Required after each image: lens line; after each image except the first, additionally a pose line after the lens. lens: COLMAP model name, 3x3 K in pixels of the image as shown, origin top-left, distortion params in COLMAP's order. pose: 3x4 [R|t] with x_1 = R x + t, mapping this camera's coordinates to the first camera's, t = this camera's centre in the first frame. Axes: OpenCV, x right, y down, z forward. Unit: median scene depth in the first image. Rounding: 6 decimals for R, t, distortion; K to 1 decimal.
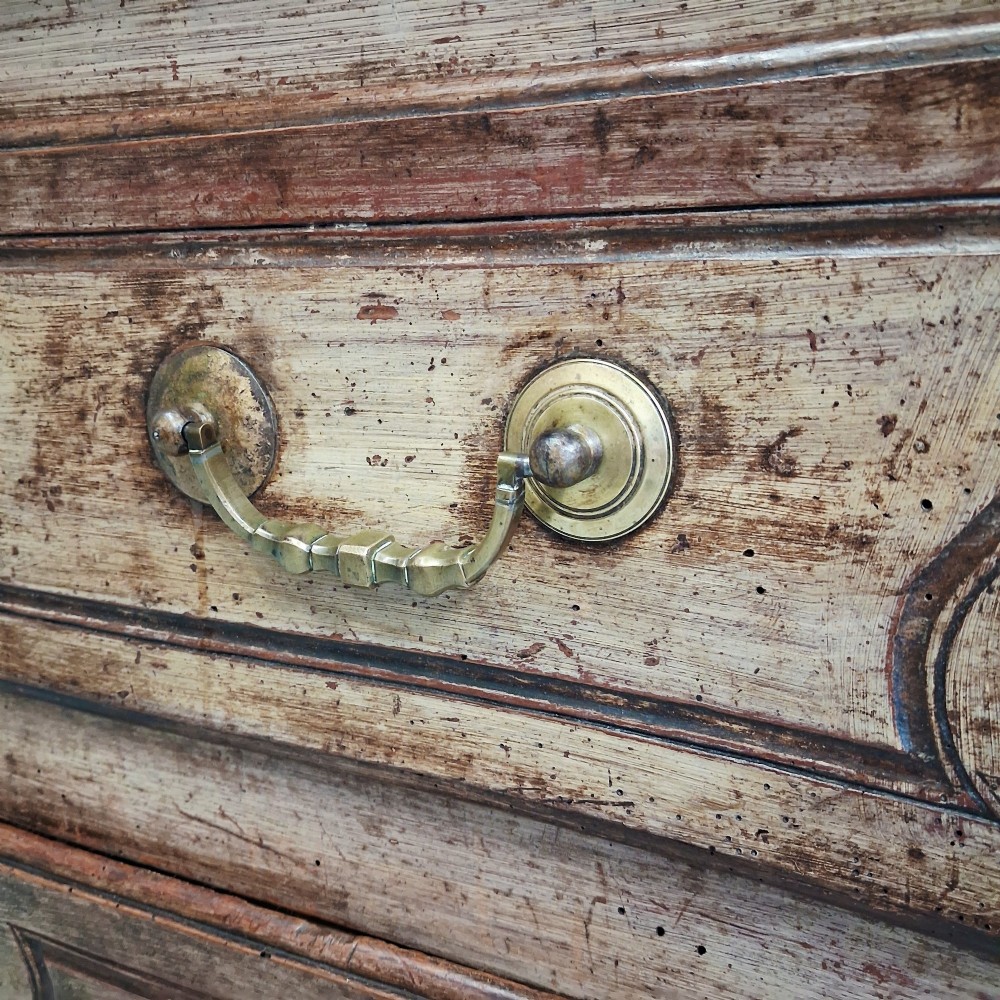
lens RADIAL K [[1059.9, 0, 498.1], [0, 1059.9, 517.3], [0, 0, 1]] dist [0.033625, -0.112711]
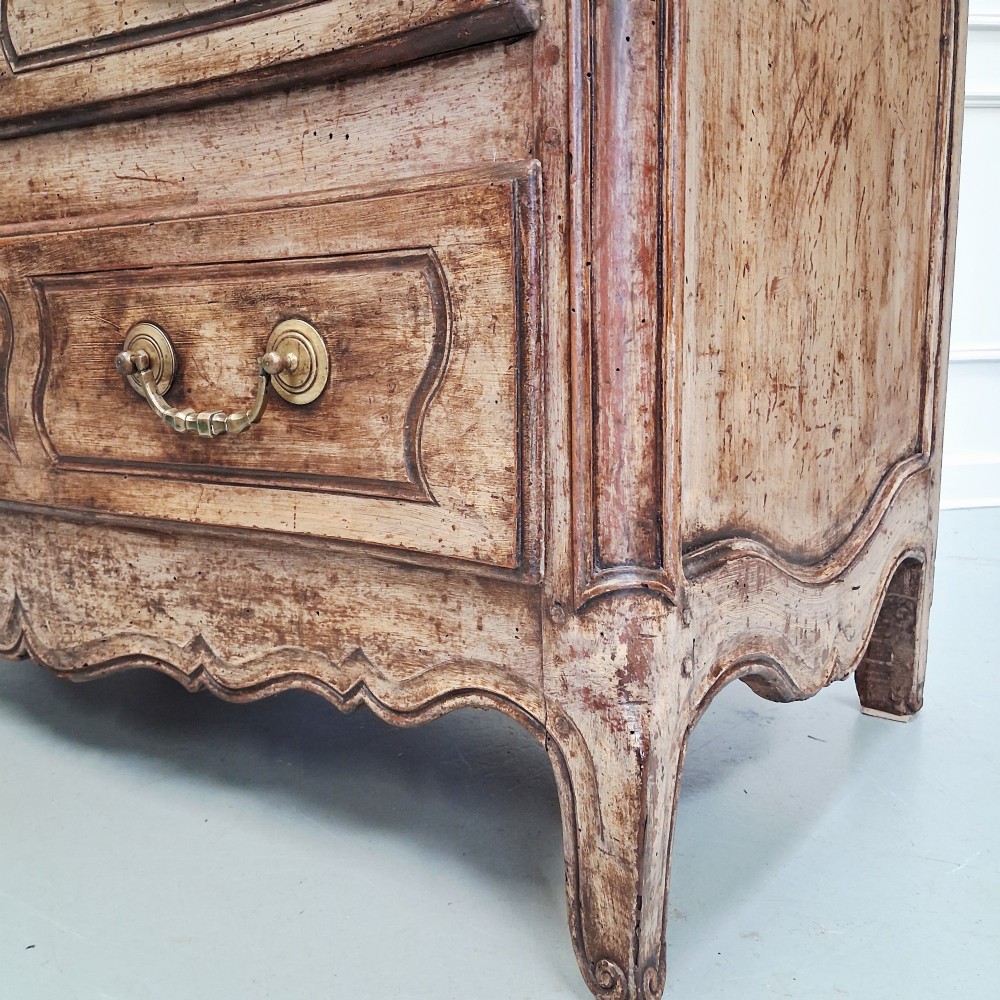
lens RADIAL K [[1059.9, 0, 498.1], [0, 1059.9, 517.3], [0, 0, 1]] dist [0.033625, -0.112711]
pose [[0.995323, 0.004980, -0.096475, 0.643589], [-0.008454, 0.999329, -0.035642, 1.146307], [0.096232, 0.036291, 0.994697, -0.860233]]
